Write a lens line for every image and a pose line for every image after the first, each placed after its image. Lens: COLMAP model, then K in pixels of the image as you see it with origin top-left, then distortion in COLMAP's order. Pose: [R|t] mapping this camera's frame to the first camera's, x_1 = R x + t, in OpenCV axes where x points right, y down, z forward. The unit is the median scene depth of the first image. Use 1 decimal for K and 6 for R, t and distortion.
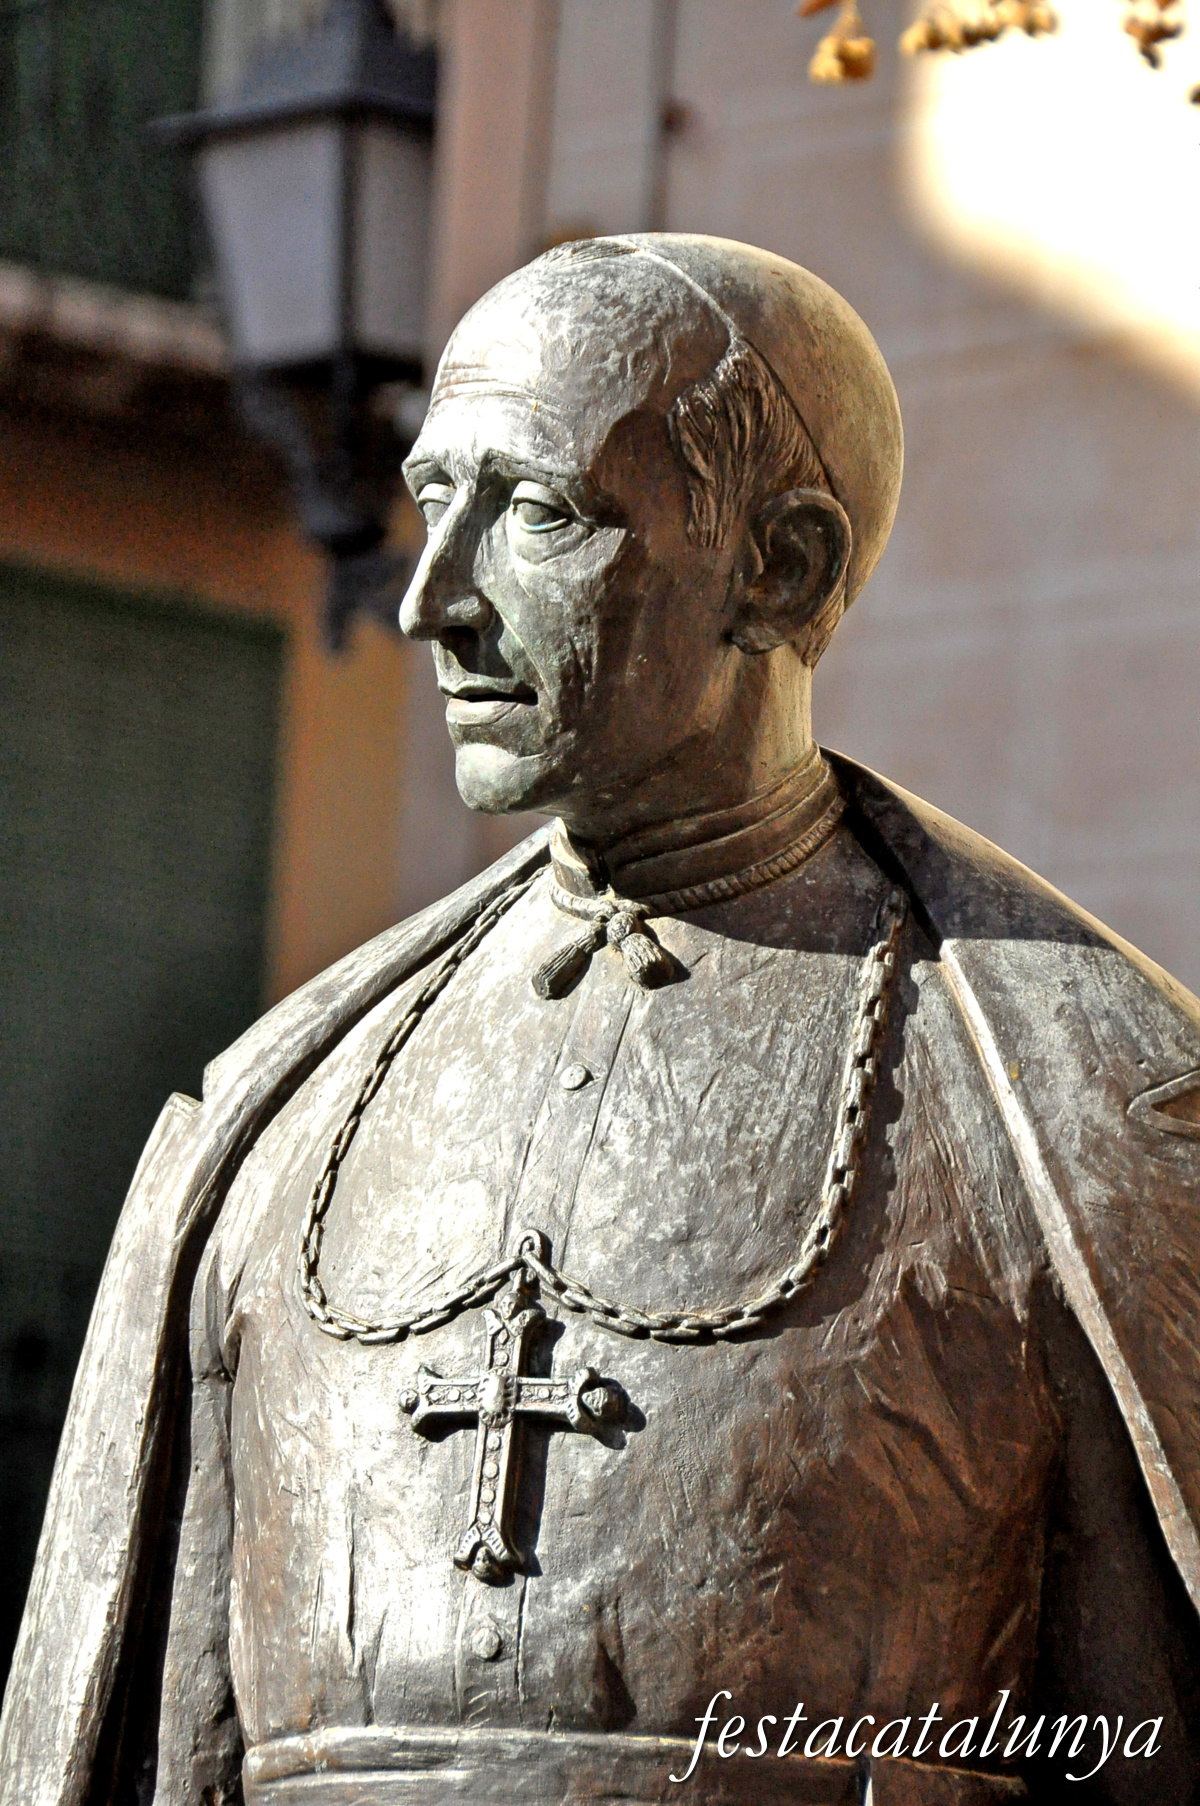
lens RADIAL K [[13454.9, 0, 600.0], [0, 13454.9, 903.0], [0, 0, 1]] dist [0.591180, -5.421245]
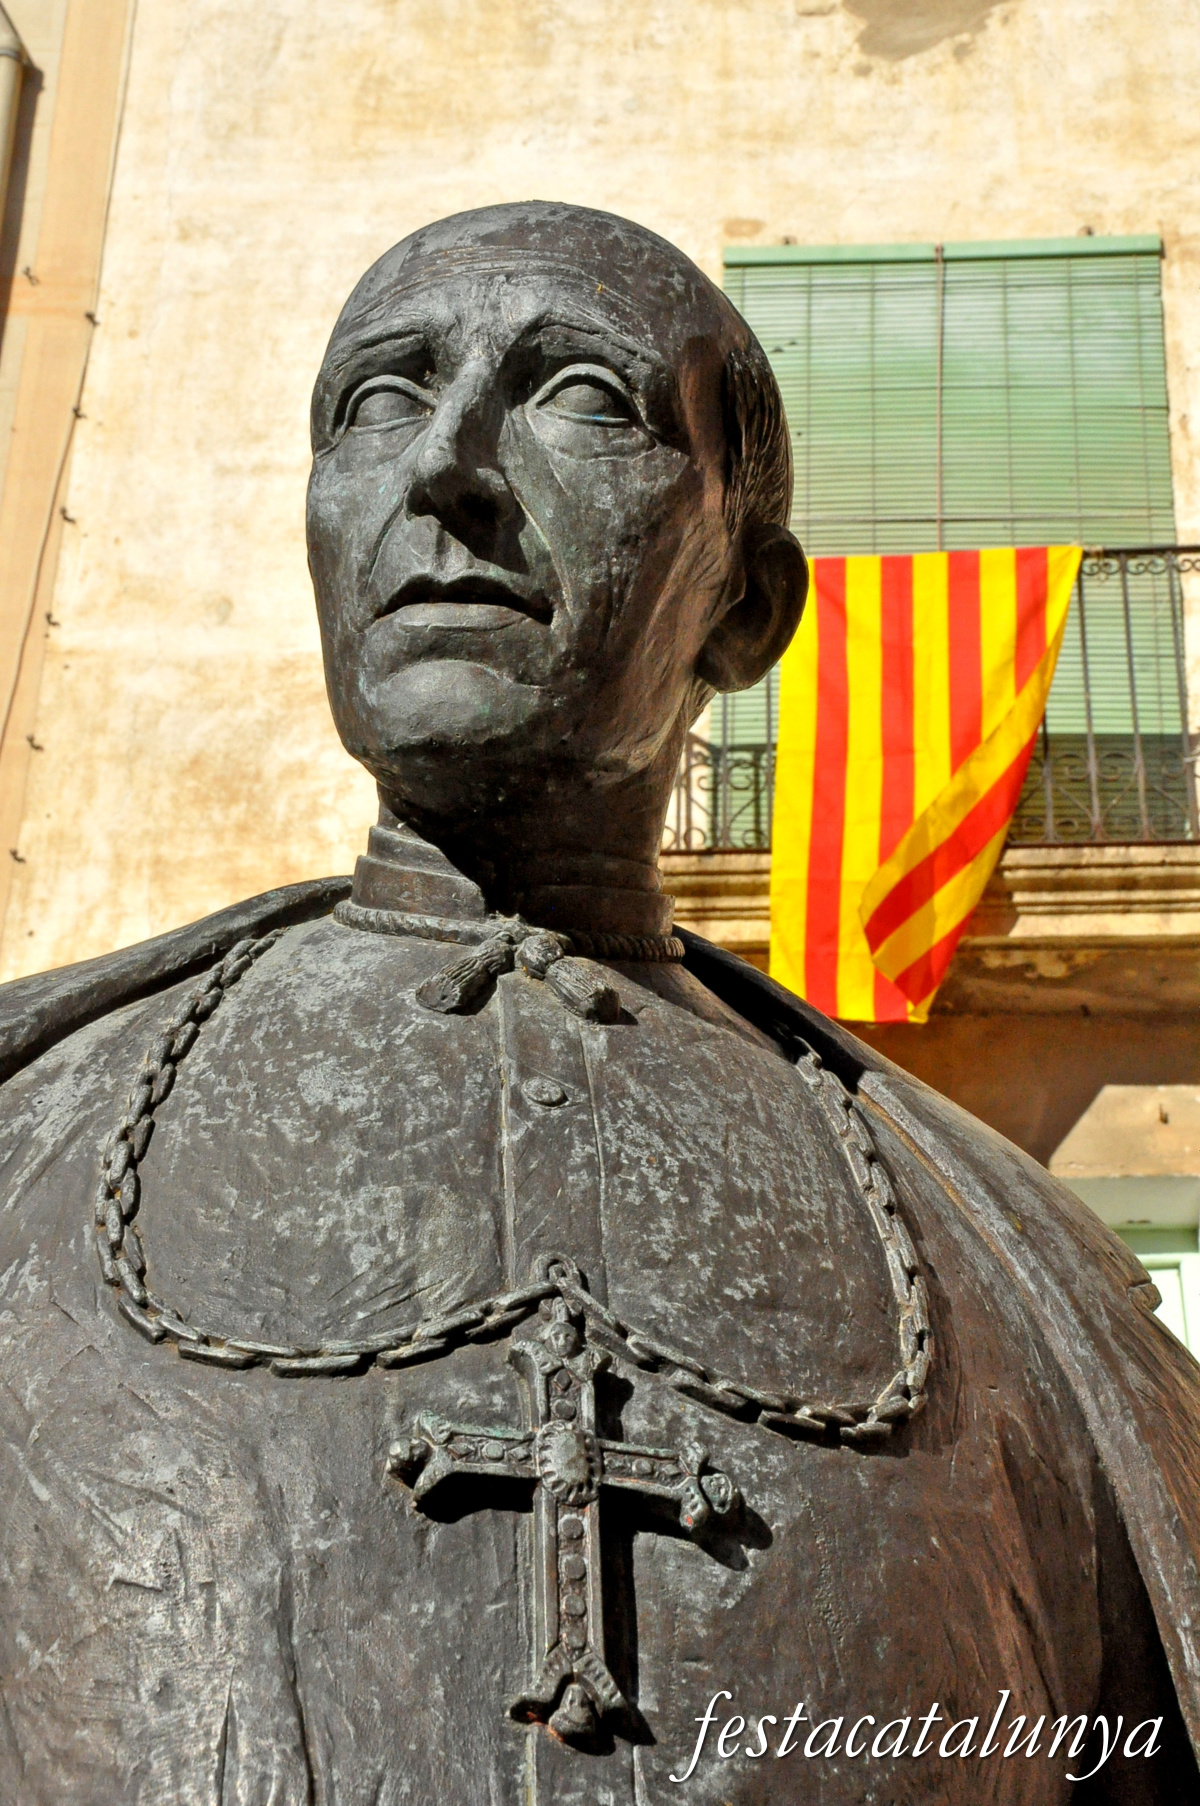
lens RADIAL K [[3197.4, 0, 600.0], [0, 3197.4, 903.0], [0, 0, 1]] dist [0.110787, 0.101012]
pose [[0.745658, 0.321425, 0.583679, -0.105474], [-0.069286, 0.908615, -0.411848, 0.075764], [-0.662717, 0.266657, 0.699786, 0.881787]]
